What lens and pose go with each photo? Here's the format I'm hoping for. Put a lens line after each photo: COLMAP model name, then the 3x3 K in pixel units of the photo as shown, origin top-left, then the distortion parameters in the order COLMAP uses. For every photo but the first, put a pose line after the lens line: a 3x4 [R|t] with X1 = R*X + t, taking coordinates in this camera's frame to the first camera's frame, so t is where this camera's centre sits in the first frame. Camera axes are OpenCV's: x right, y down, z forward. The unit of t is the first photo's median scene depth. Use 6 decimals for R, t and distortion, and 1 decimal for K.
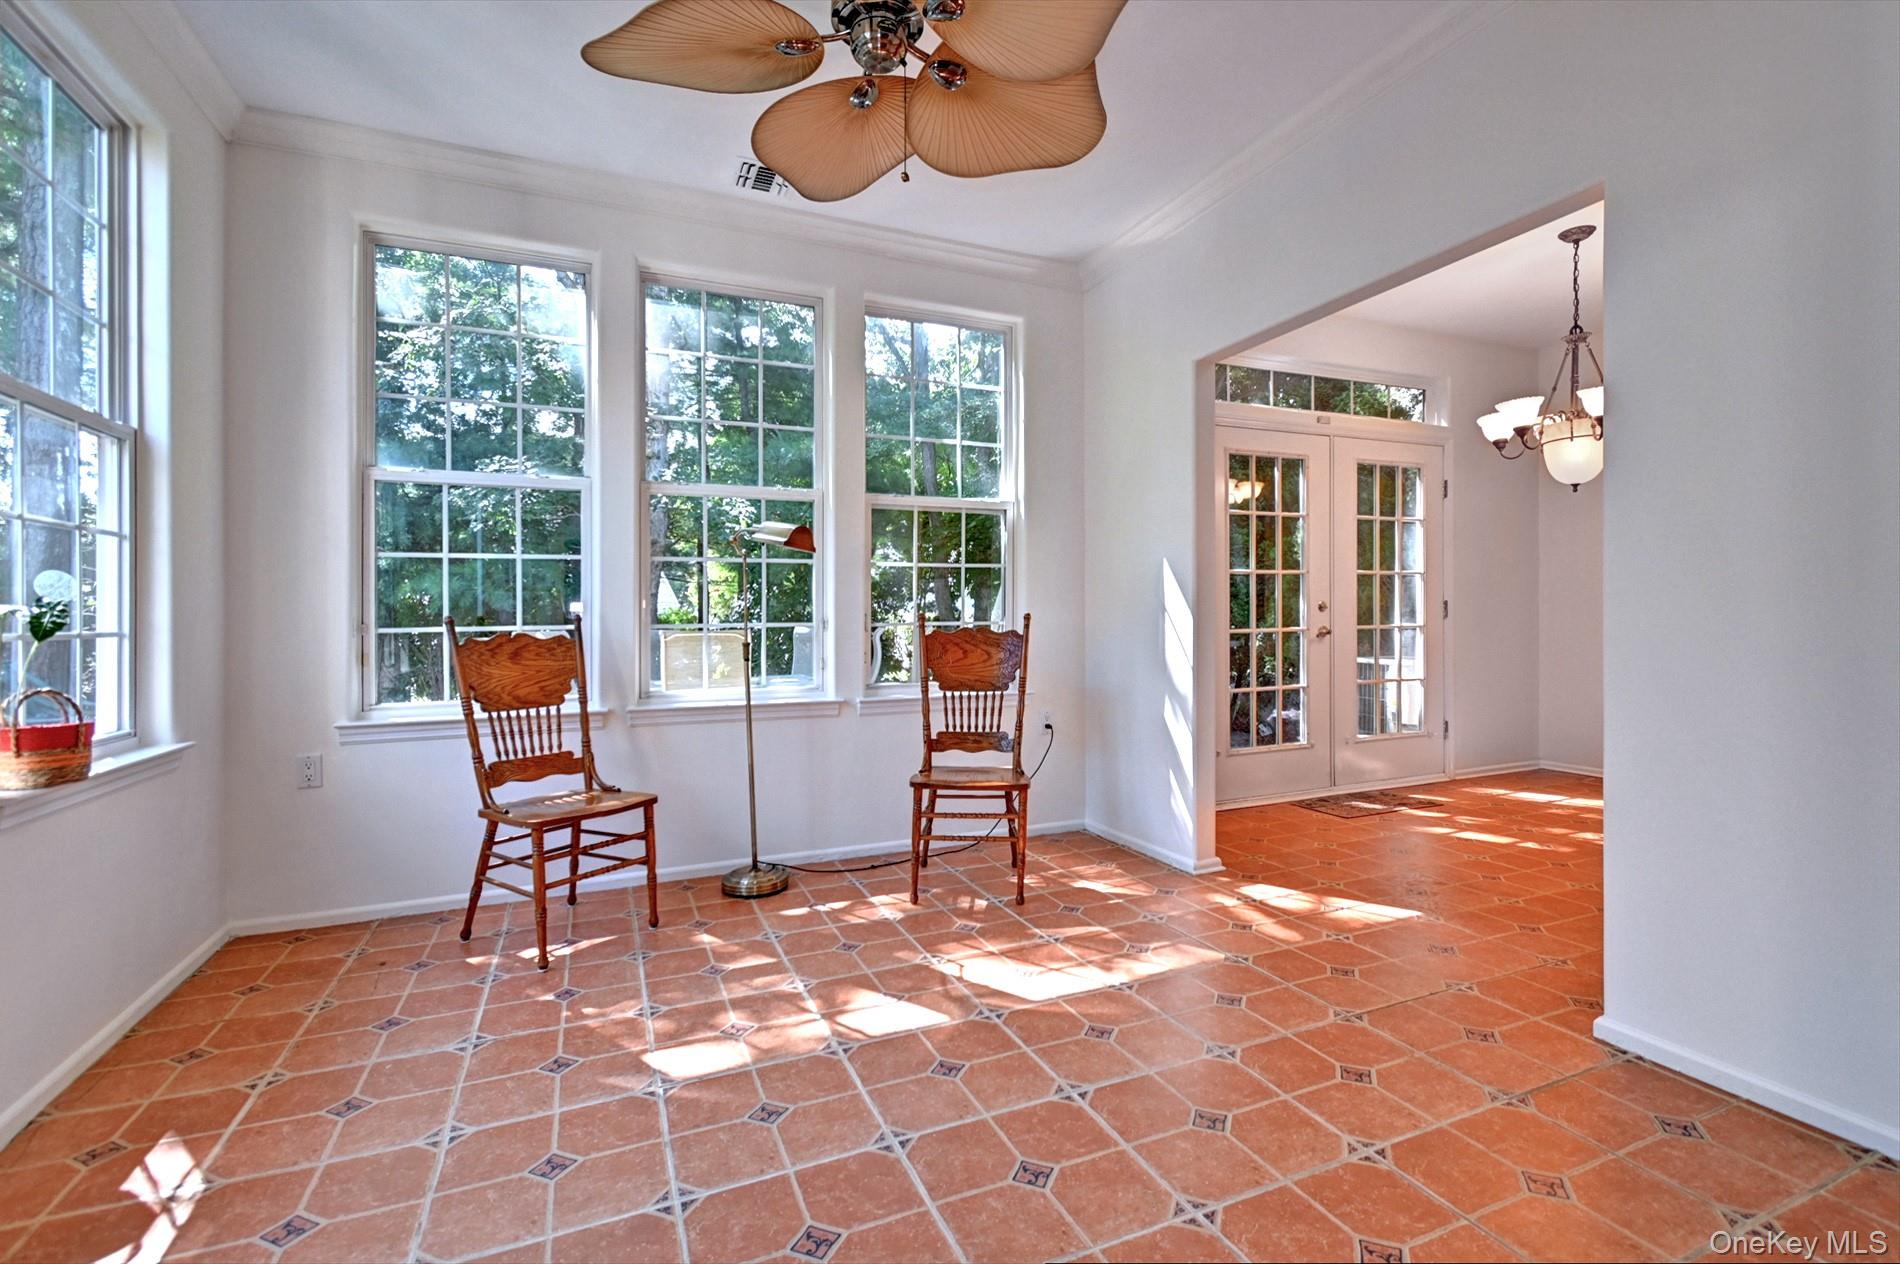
lens RADIAL K [[813.9, 0, 960.6], [0, 813.9, 639.4], [0, 0, 1]] dist [0.004576, -0.002442]
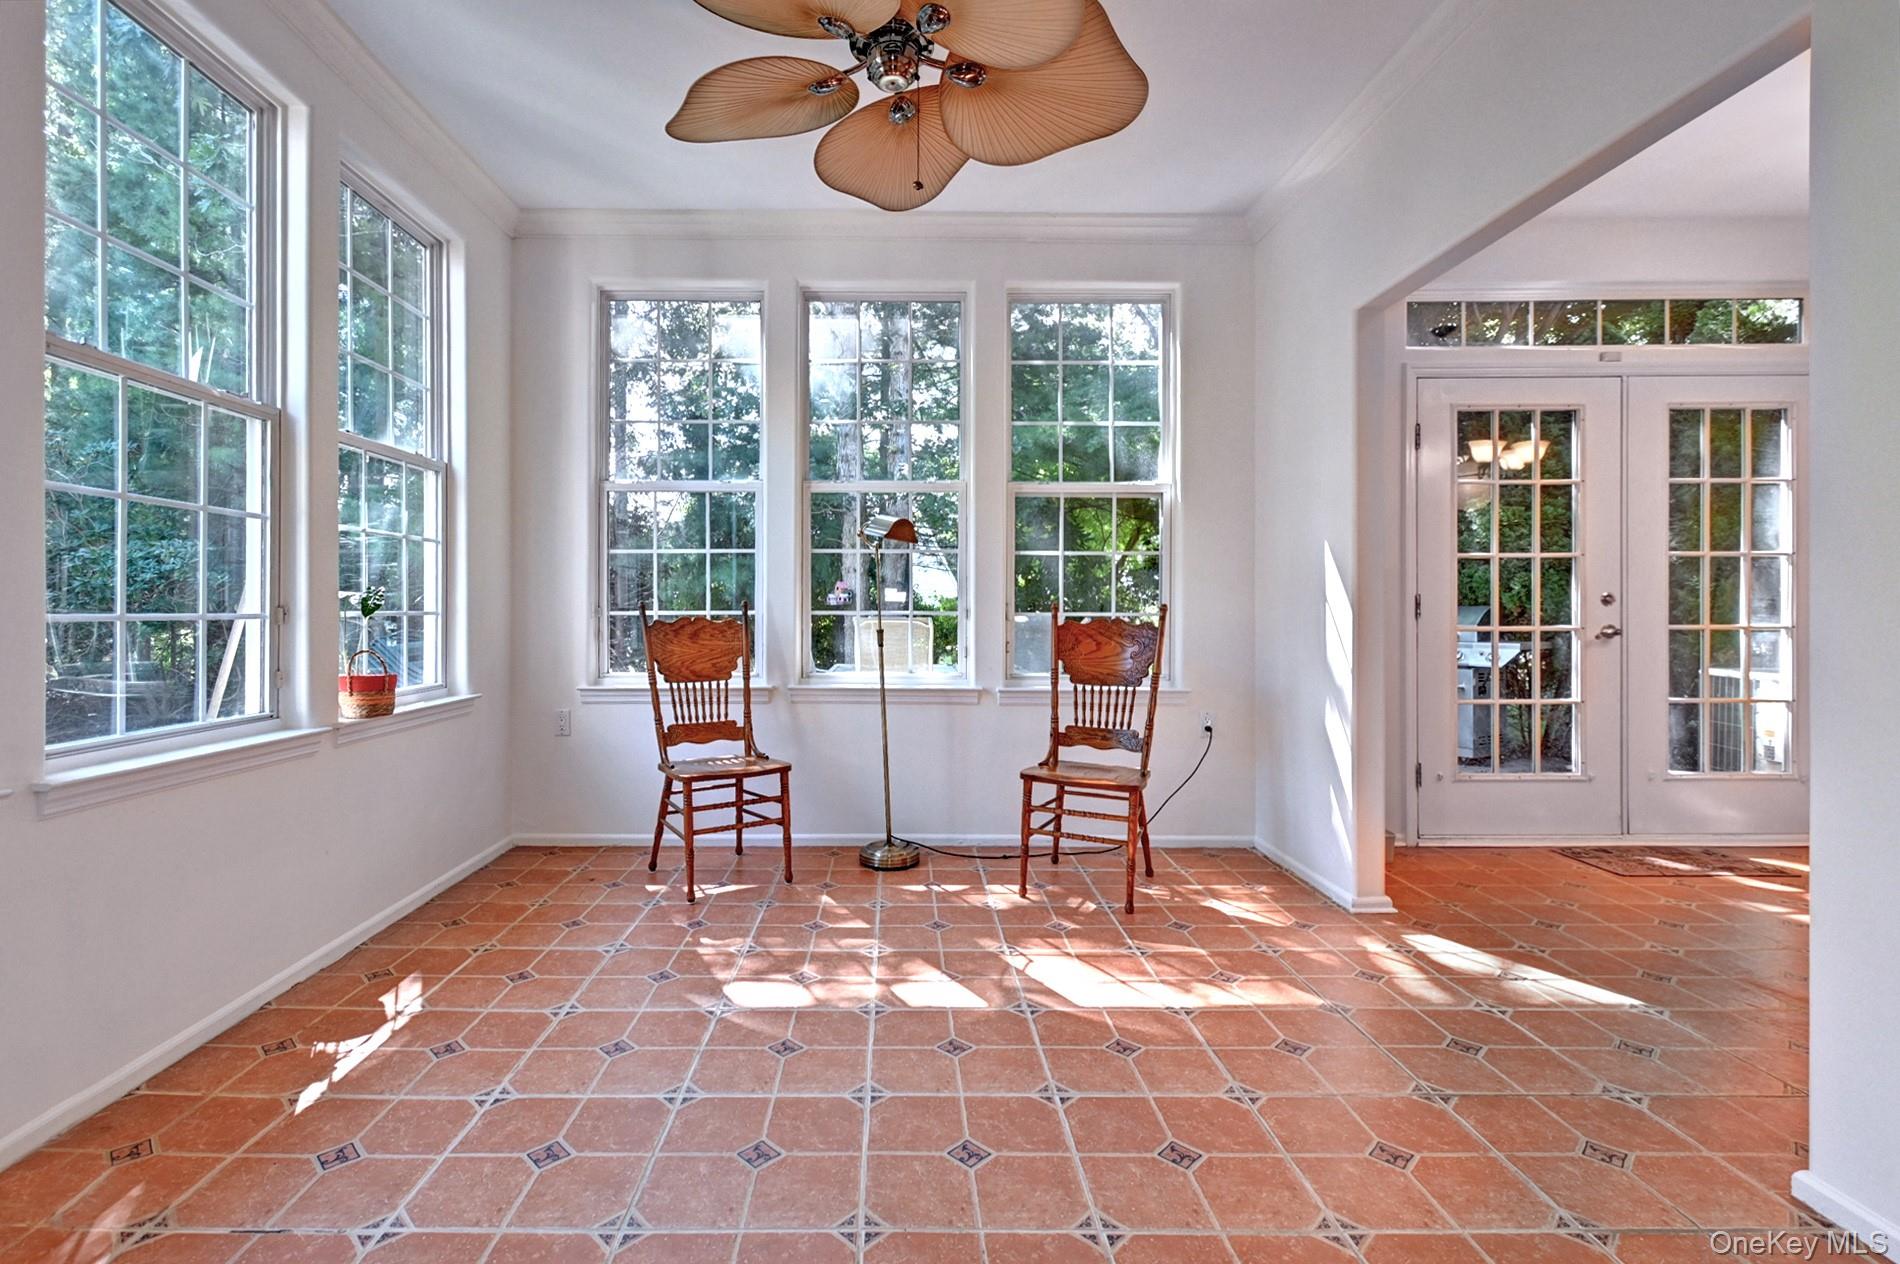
lens RADIAL K [[844.8, 0, 896.4], [0, 844.8, 633.2], [0, 0, 1]] dist [0.010955, -0.005022]
pose [[0.917834, 0.023092, -0.396291, 0.205064], [-0.021349, 0.999733, 0.008808, -0.001250], [0.396389, 0.000376, 0.918083, -0.005122]]
